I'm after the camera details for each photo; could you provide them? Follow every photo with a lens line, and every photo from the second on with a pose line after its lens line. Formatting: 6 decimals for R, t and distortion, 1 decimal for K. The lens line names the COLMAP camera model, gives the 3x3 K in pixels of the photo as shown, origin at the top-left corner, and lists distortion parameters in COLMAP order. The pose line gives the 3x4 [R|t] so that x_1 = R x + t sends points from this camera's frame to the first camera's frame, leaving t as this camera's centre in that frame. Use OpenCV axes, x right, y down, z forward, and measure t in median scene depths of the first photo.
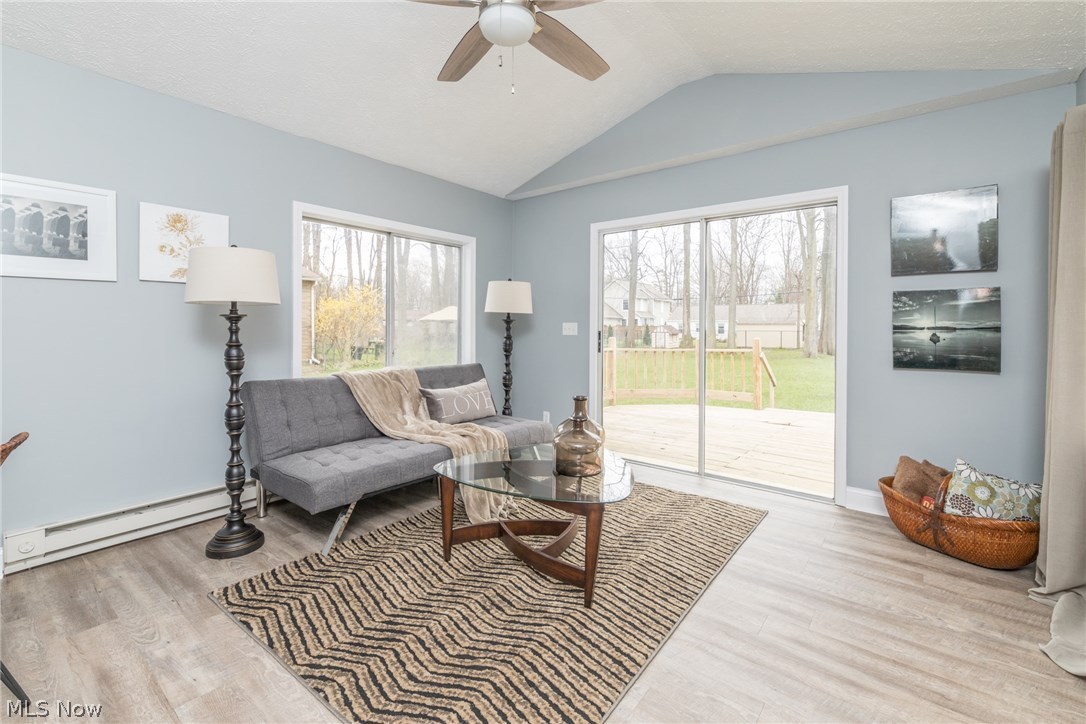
lens RADIAL K [[474.2, 0, 537.2], [0, 474.2, 335.4], [0, 0, 1]] dist [0.003585, -0.000167]
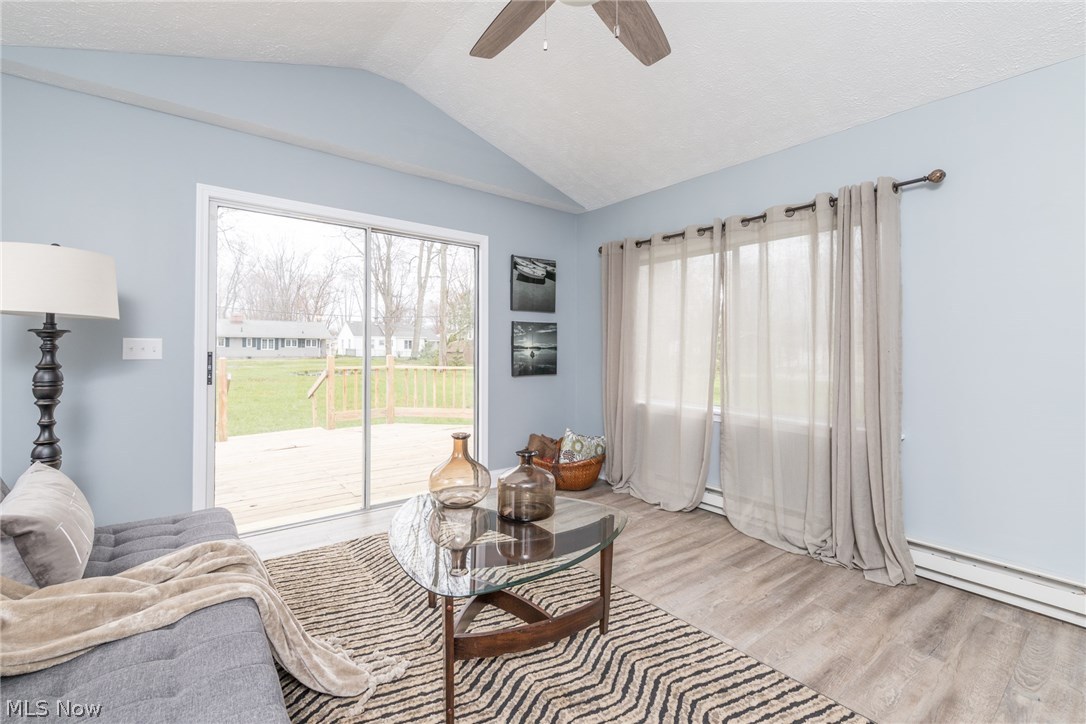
lens RADIAL K [[474.2, 0, 544.1], [0, 474.2, 350.3], [0, 0, 1]] dist [0.003585, -0.000167]
pose [[0.228126, -0.008120, 0.973598, -0.701226], [0.009925, 0.999933, 0.006014, -0.018146], [-0.973581, 0.008291, 0.228191, 0.713353]]
